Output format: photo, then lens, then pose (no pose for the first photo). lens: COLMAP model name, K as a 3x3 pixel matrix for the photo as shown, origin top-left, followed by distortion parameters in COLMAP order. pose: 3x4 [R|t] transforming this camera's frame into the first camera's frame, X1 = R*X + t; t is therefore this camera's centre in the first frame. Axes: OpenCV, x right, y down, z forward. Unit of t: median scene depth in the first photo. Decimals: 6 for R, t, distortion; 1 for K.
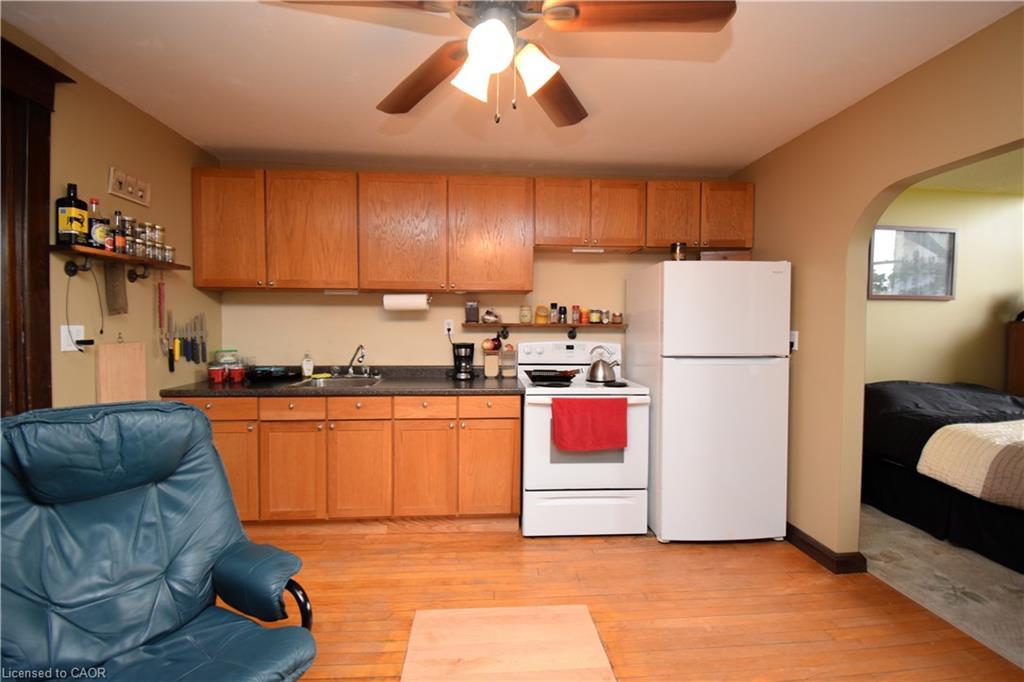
lens RADIAL K [[453.3, 0, 510.9], [0, 453.3, 338.6], [0, 0, 1]] dist [0.016138, -0.024608]
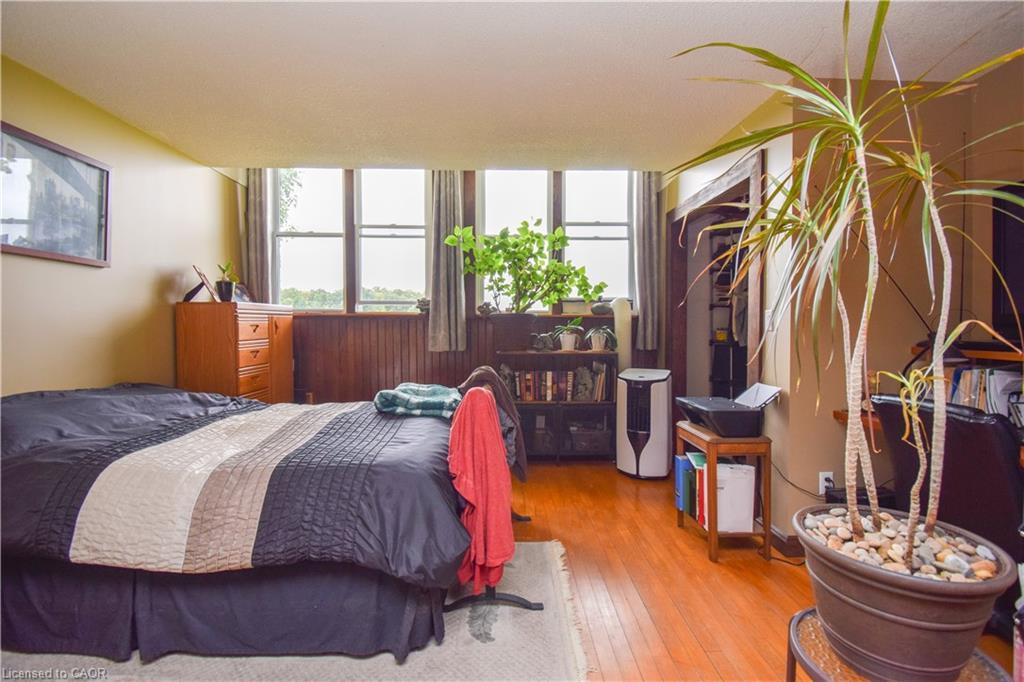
lens RADIAL K [[453.3, 0, 510.9], [0, 453.3, 338.6], [0, 0, 1]] dist [0.016138, -0.024608]
pose [[0.052619, -0.024844, 0.998306, 0.355594], [0.023697, 0.999440, 0.023623, 0.027870], [-0.998333, 0.022414, 0.053178, 0.387414]]
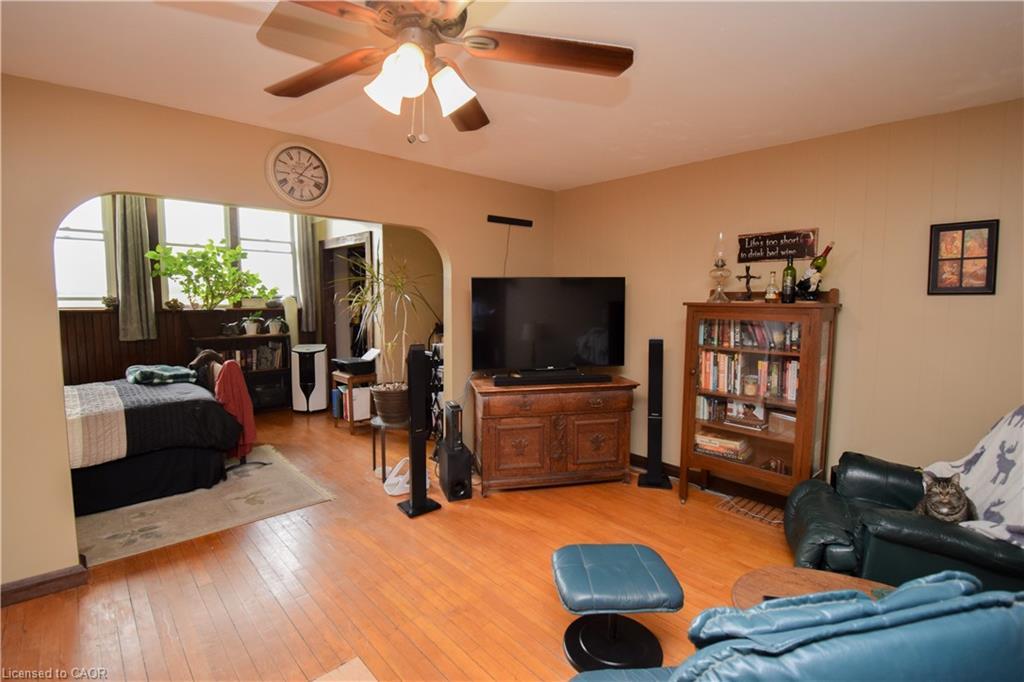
lens RADIAL K [[453.3, 0, 510.9], [0, 453.3, 338.6], [0, 0, 1]] dist [0.016138, -0.024608]
pose [[-0.634558, -0.071049, 0.769602, -0.397141], [0.011512, 0.994786, 0.101330, -0.059552], [-0.772789, 0.073160, -0.630432, 0.636650]]
